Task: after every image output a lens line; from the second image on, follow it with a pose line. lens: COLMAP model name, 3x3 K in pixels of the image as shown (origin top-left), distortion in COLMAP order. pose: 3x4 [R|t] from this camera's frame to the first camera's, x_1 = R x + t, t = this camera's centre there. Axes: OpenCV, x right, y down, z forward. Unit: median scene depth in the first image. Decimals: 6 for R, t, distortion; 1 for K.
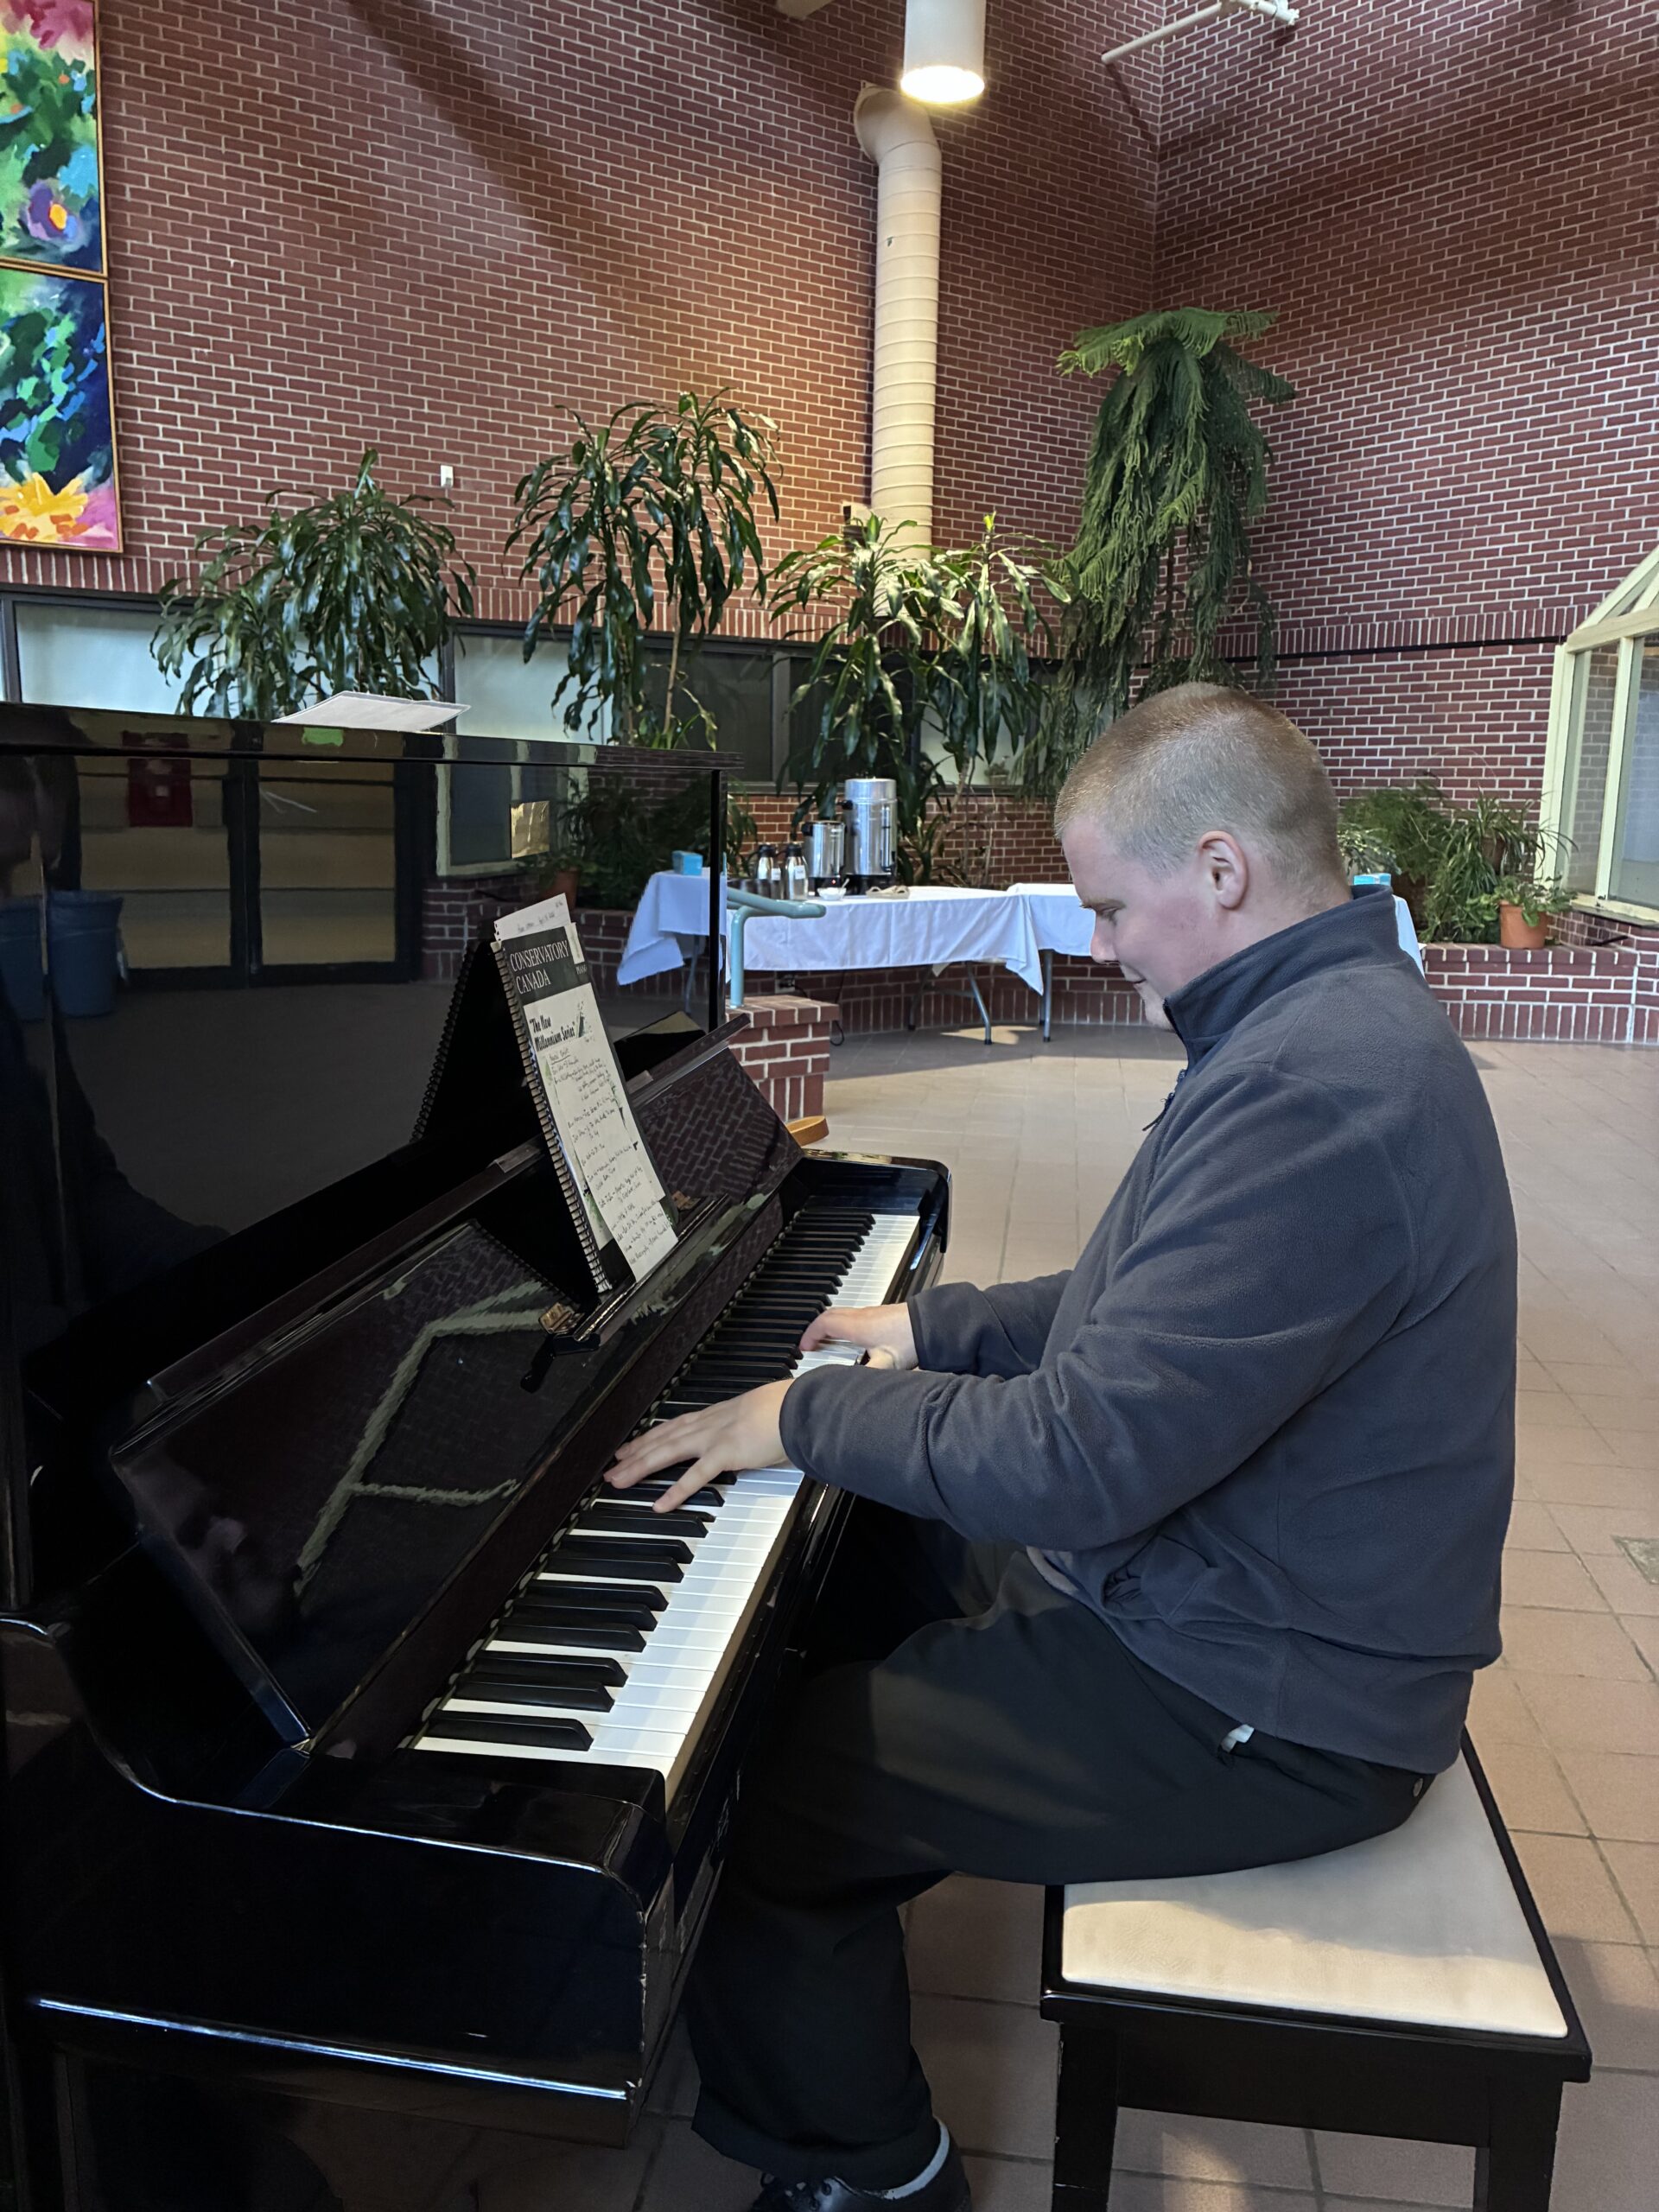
lens RADIAL K [[1674.7, 0, 819.2], [0, 1674.7, 1106.1], [0, 0, 1]] dist [0.042985, -0.052293]
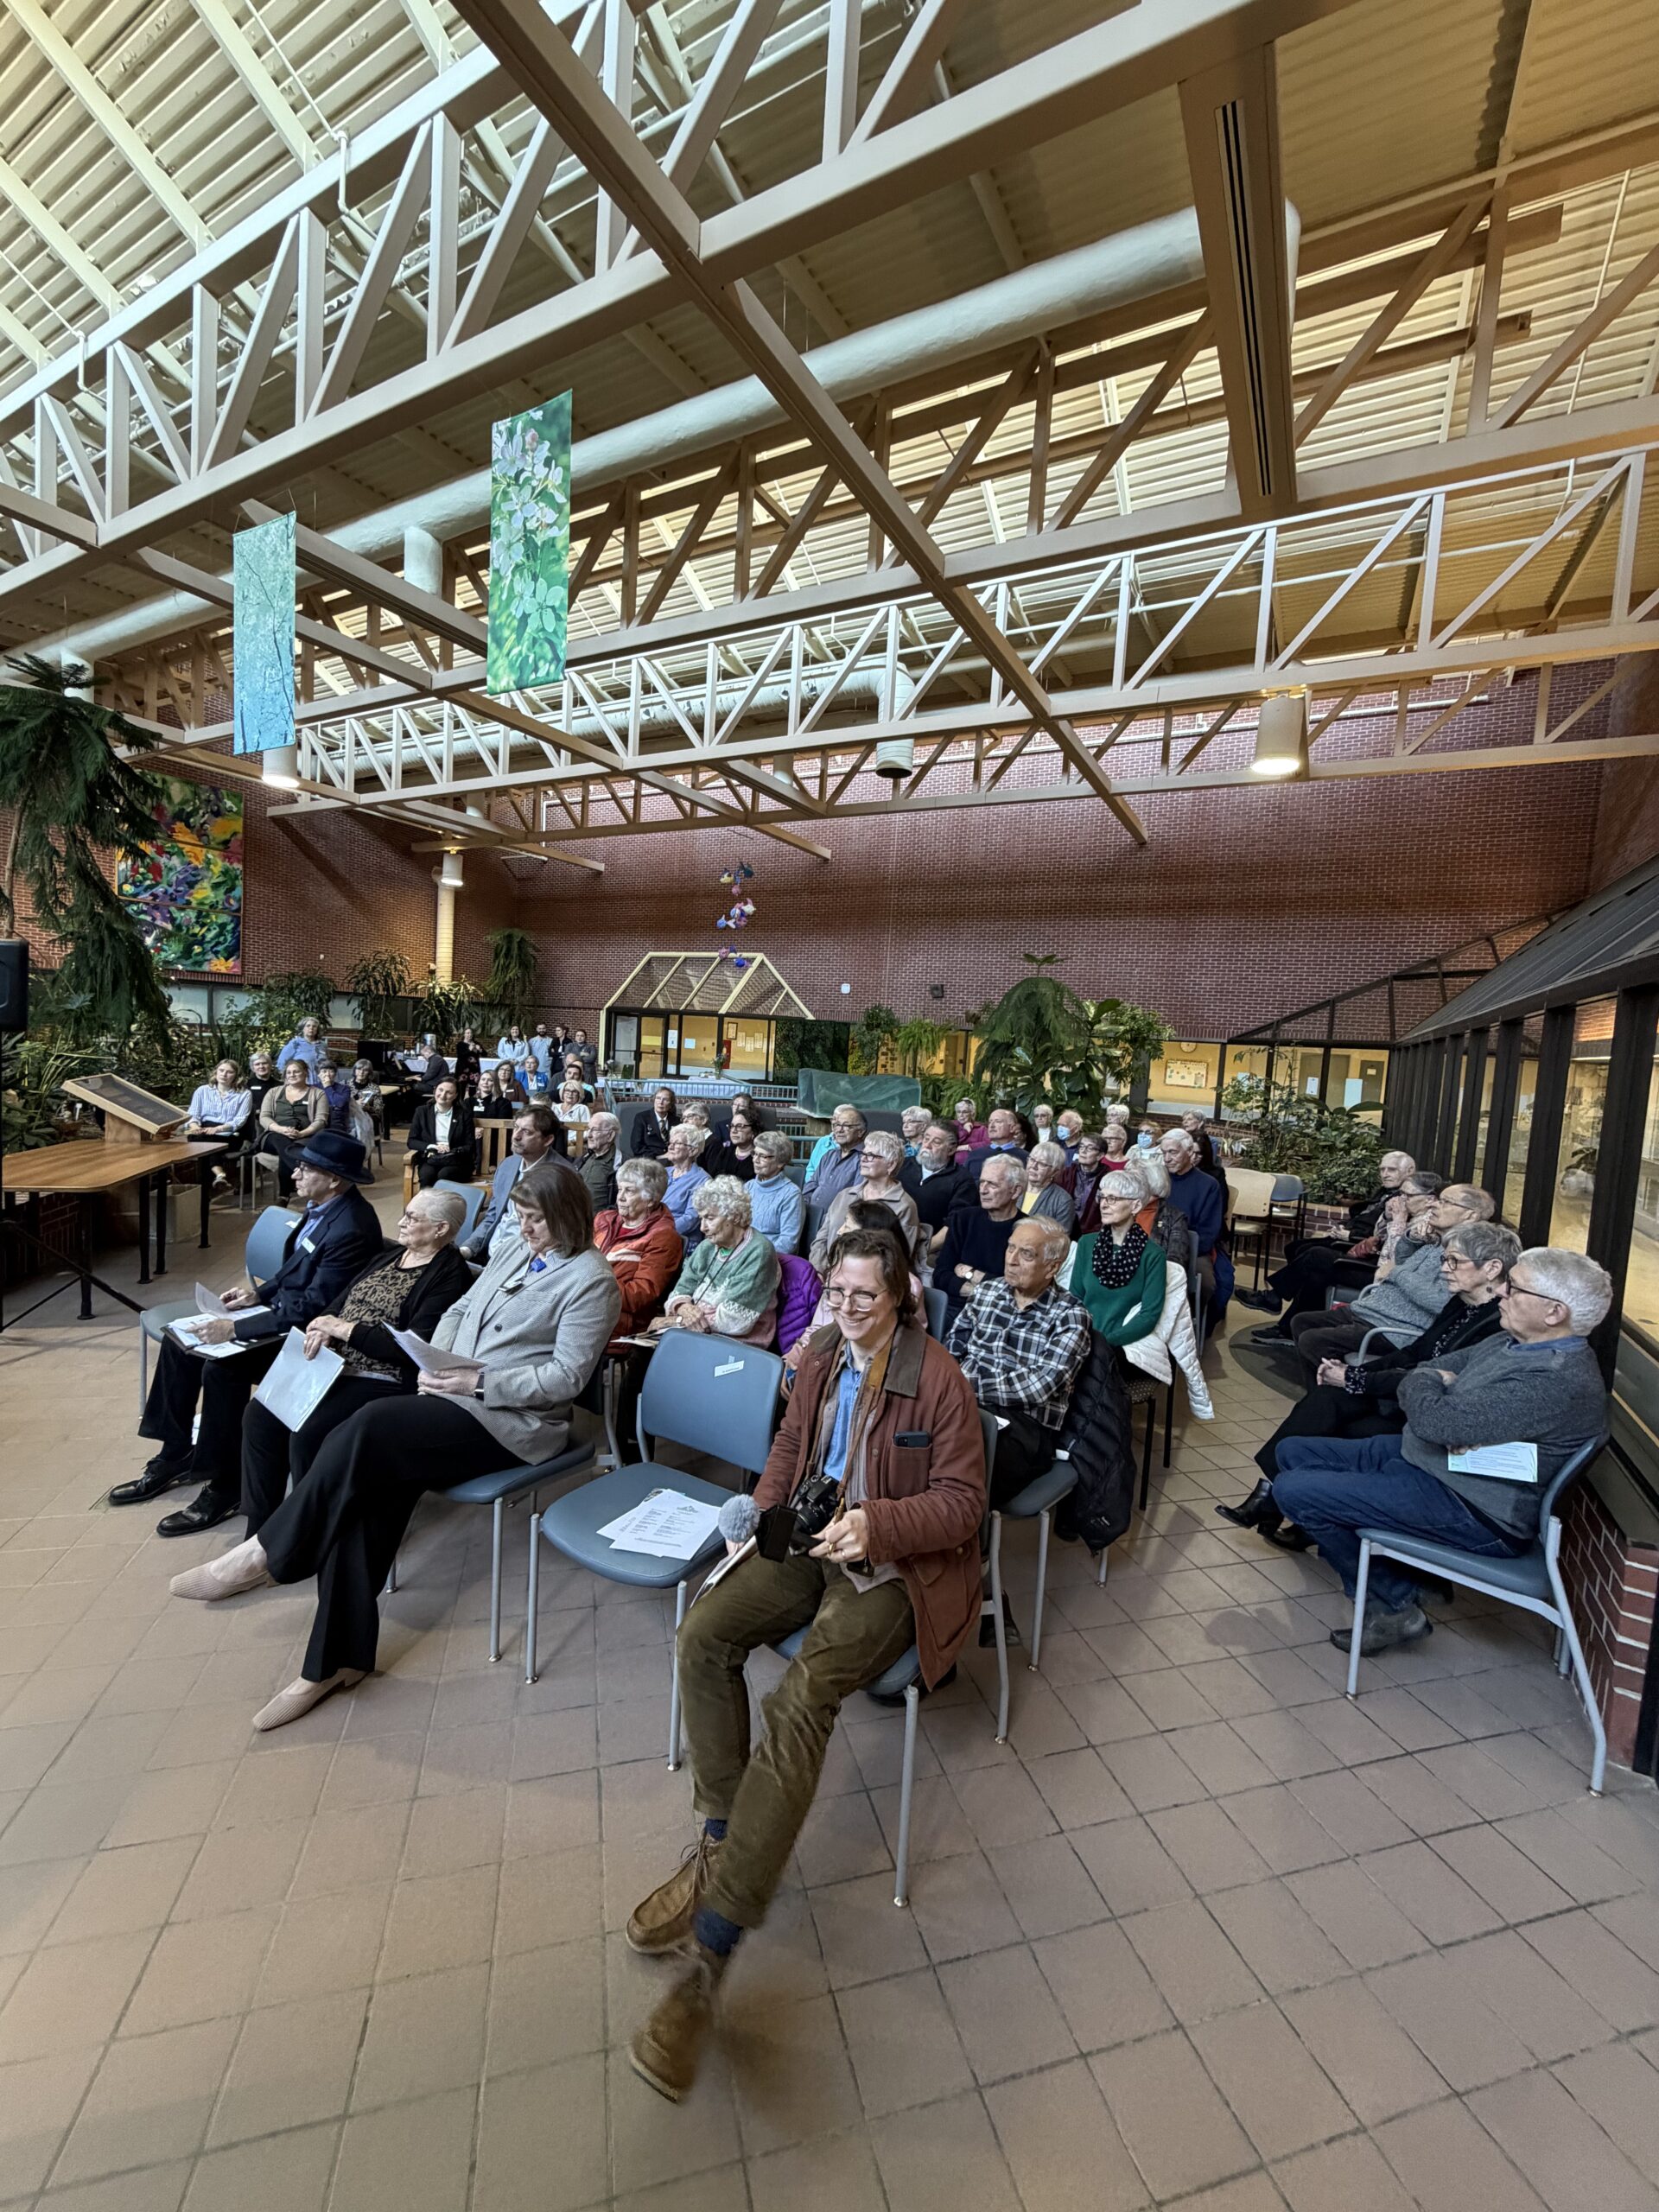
lens RADIAL K [[872.2, 0, 829.1], [0, 872.2, 1100.1], [0, 0, 1]] dist [-0.001493, -0.000671]
pose [[0.909142, 0.013269, 0.416276, 0.025581], [0.029256, 0.994989, -0.095609, 0.207912], [-0.415459, 0.099101, 0.904198, -1.346448]]
